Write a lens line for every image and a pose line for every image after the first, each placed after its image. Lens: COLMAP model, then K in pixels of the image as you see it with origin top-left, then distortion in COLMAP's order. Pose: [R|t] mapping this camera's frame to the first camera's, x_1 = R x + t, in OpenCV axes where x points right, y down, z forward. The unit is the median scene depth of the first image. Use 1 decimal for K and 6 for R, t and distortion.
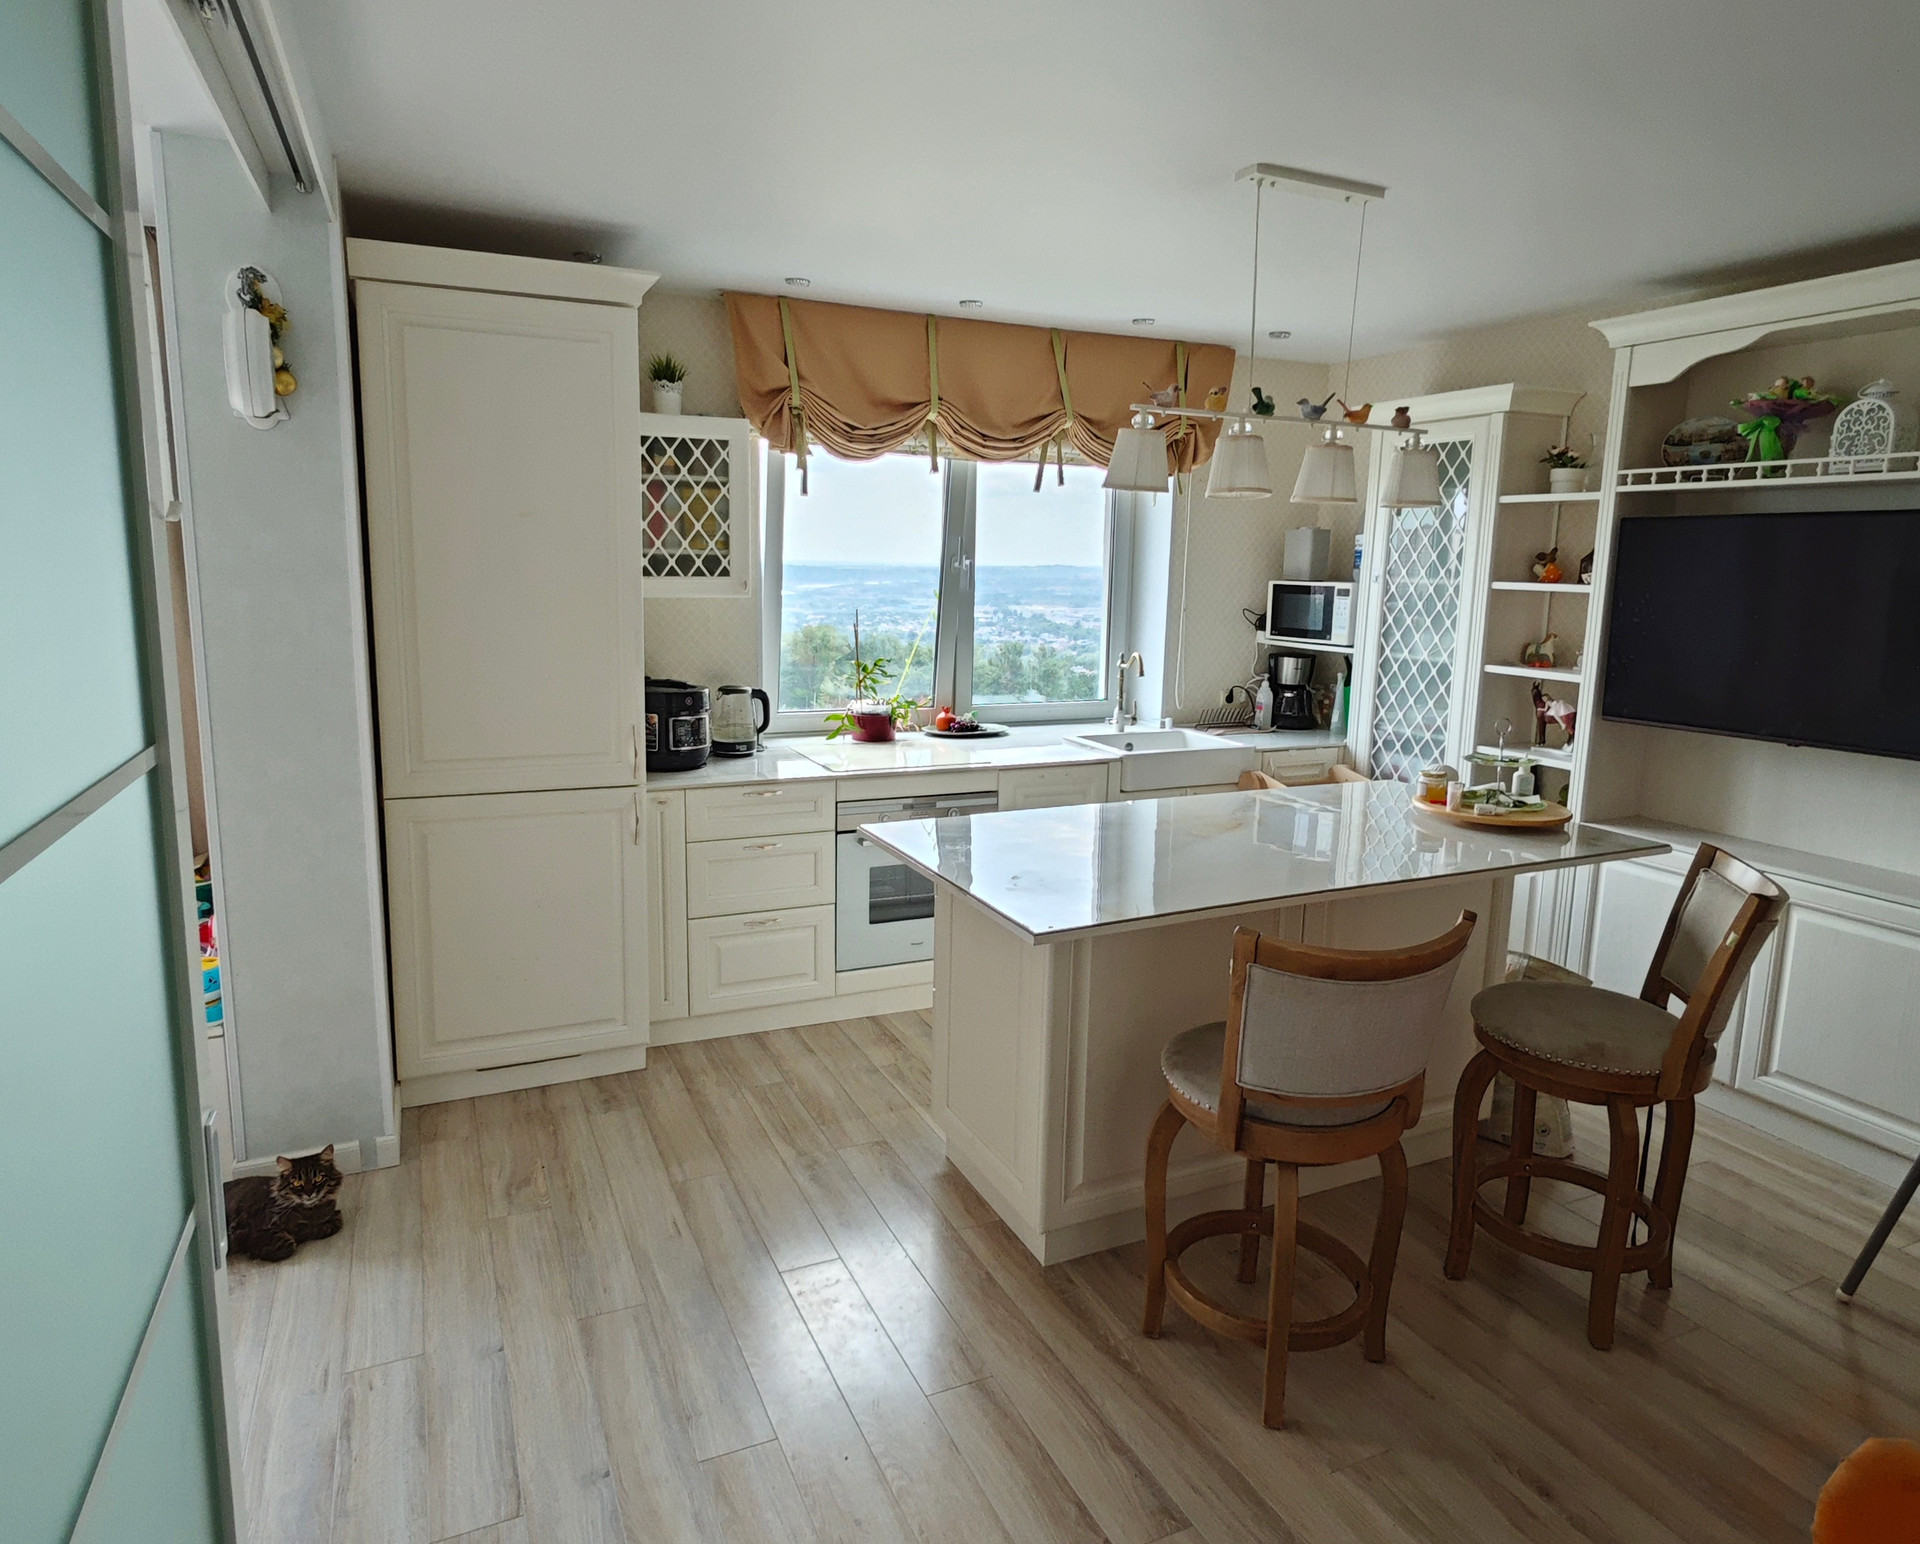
lens RADIAL K [[1144.3, 0, 945.8], [0, 1144.3, 737.8], [0, 0, 1]] dist [0.004559, -0.000886]
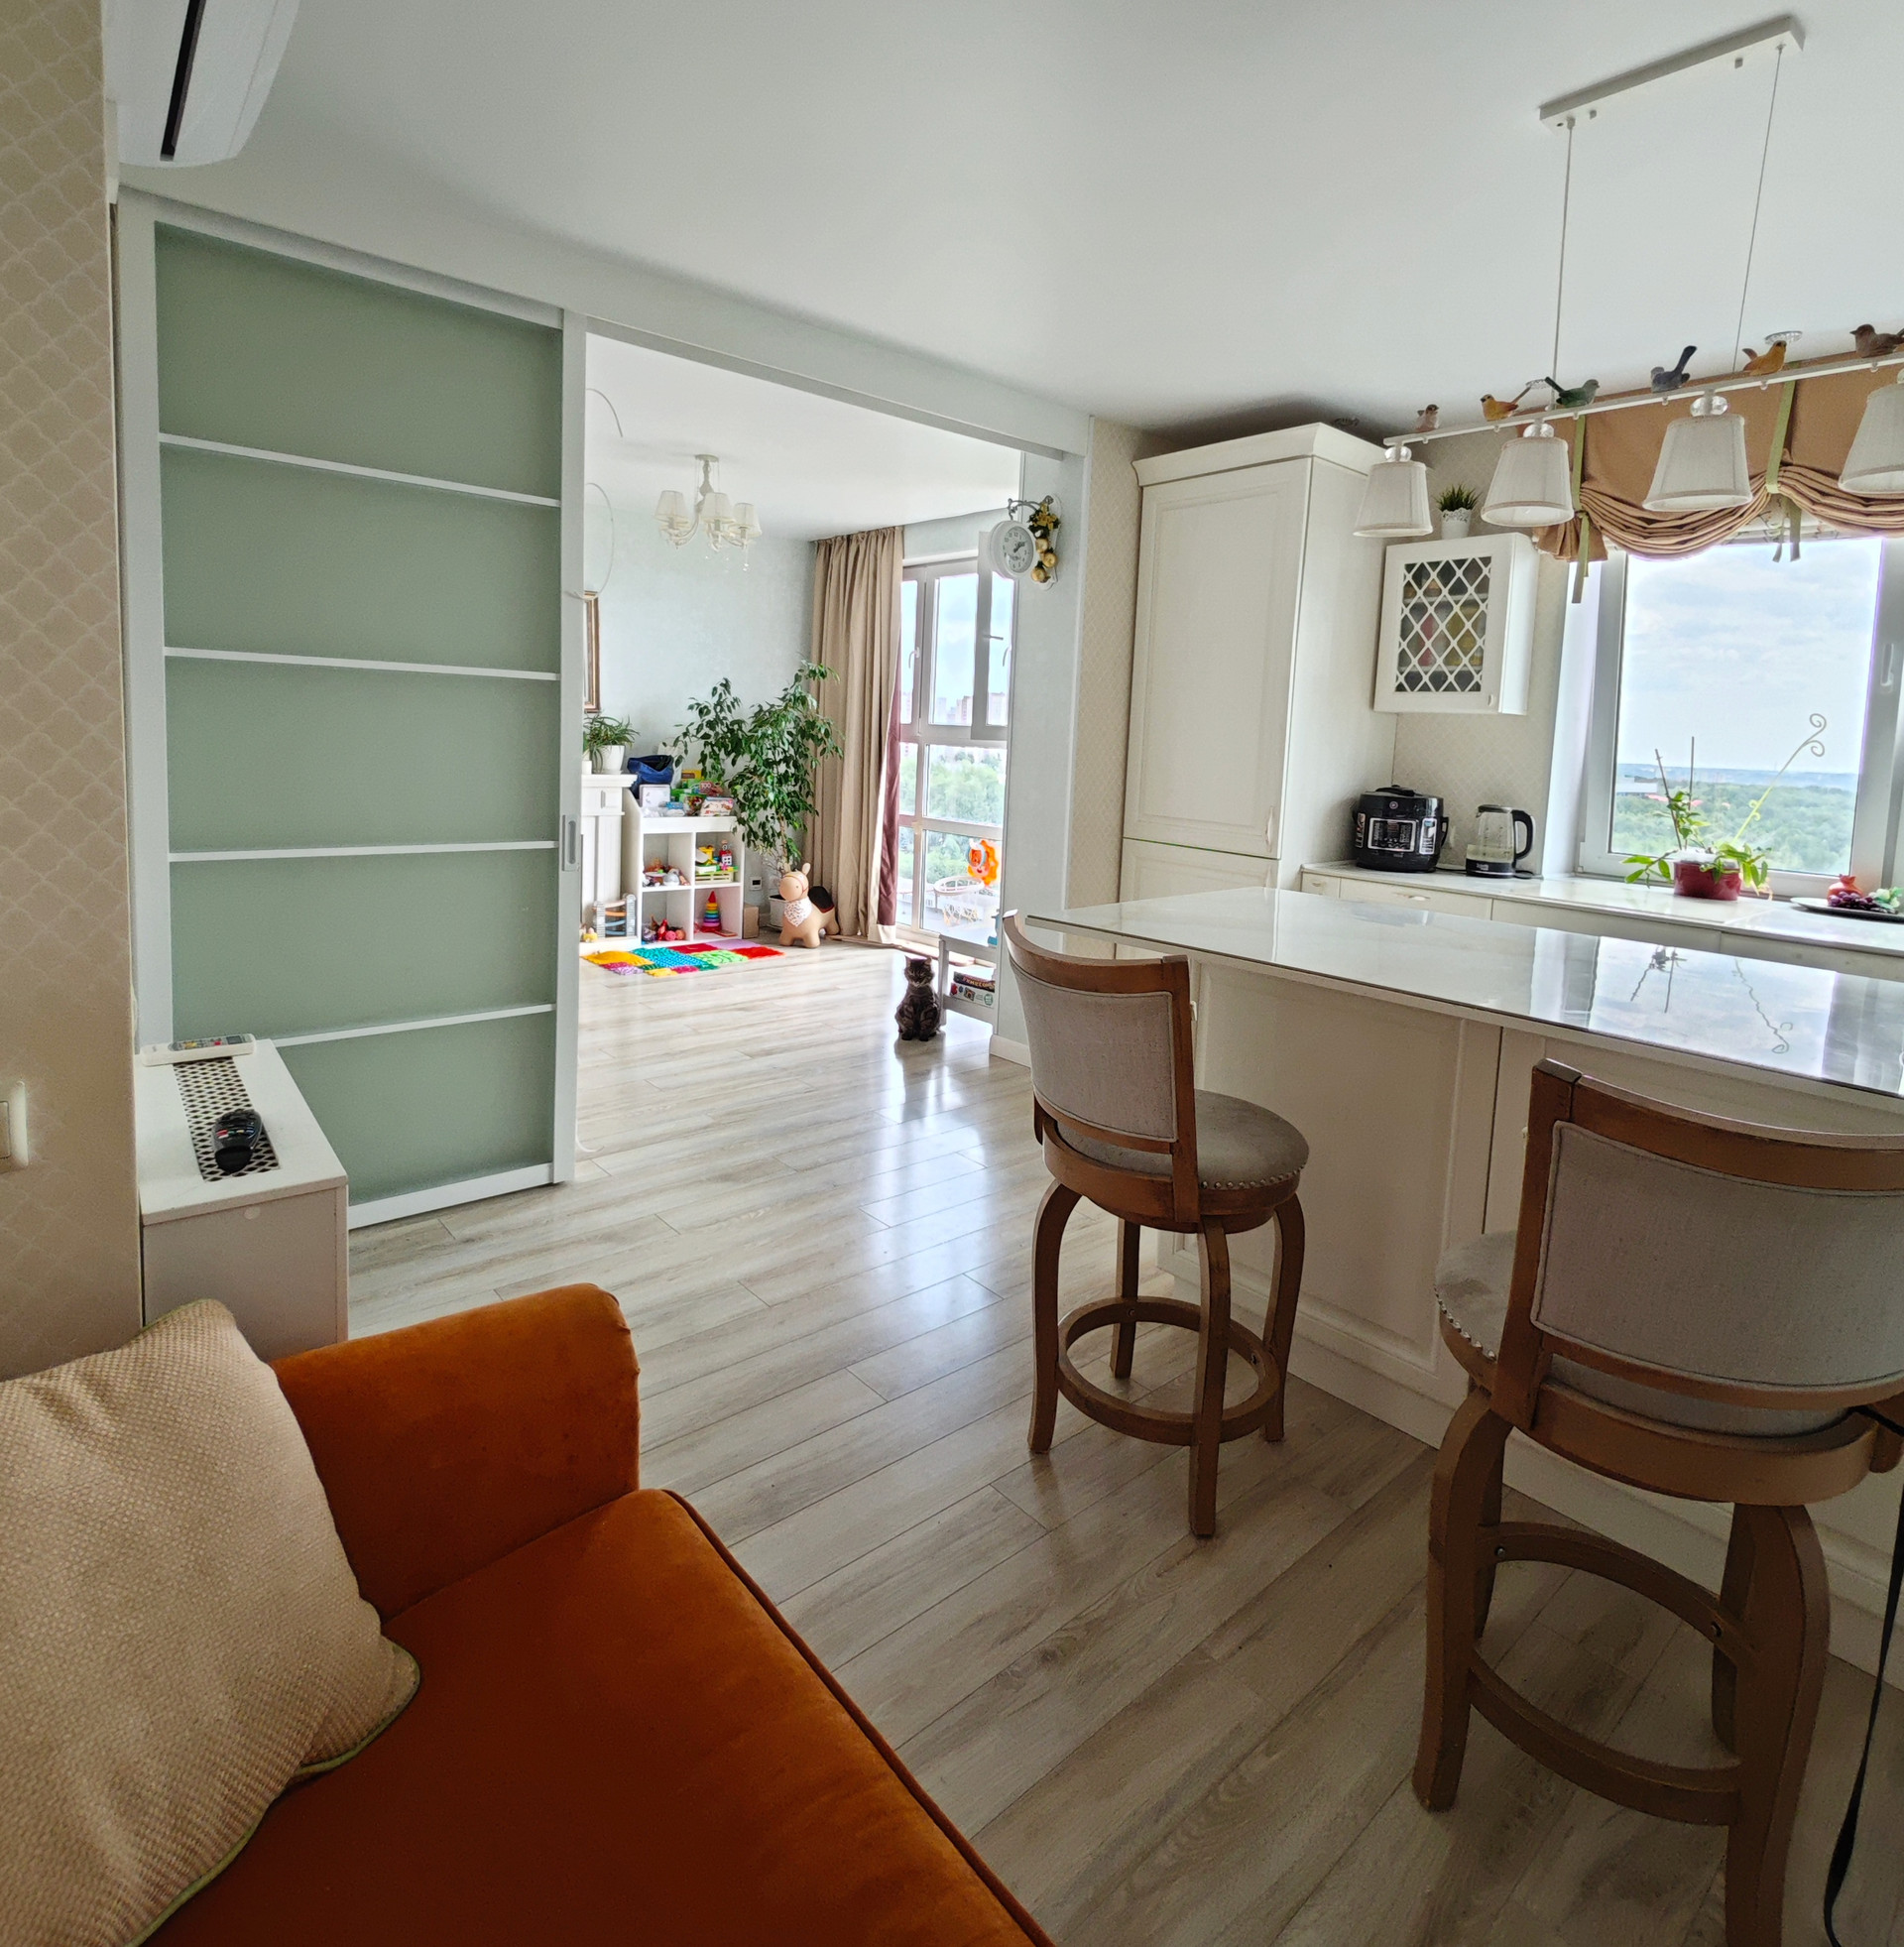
lens RADIAL K [[1100.4, 0, 939.9], [0, 1100.4, 841.4], [0, 0, 1]] dist [-0.022844, 0.009068]
pose [[0.287103, 0.090440, -0.953621, 0.605747], [-0.180797, 0.982756, 0.038771, 0.036443], [0.940683, 0.161280, 0.298503, 0.294793]]
